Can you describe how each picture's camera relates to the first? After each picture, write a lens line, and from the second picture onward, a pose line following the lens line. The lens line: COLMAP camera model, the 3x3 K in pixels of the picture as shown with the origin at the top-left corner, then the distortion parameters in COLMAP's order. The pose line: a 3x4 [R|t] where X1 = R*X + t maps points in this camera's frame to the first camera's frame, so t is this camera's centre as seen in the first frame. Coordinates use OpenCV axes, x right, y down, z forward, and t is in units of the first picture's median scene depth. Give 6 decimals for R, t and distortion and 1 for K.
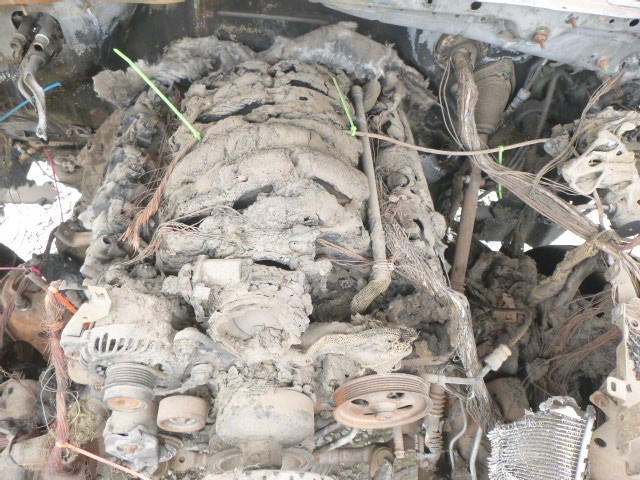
lens RADIAL K [[471.3, 0, 323.6], [0, 471.3, 241.3], [0, 0, 1]] dist [-0.028685, 0.000813]
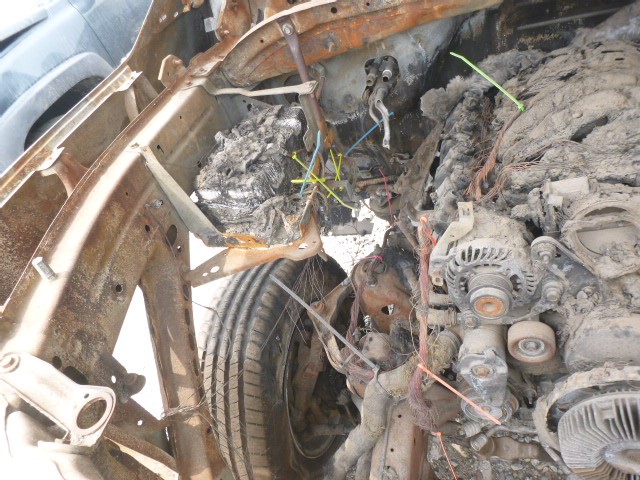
lens RADIAL K [[471.3, 0, 323.6], [0, 471.3, 241.3], [0, 0, 1]] dist [-0.028685, 0.000813]
pose [[0.860217, -0.094362, -0.501121, -0.141352], [-0.004172, 0.981394, -0.191961, 0.327396], [0.509911, 0.167219, 0.843818, -0.171819]]
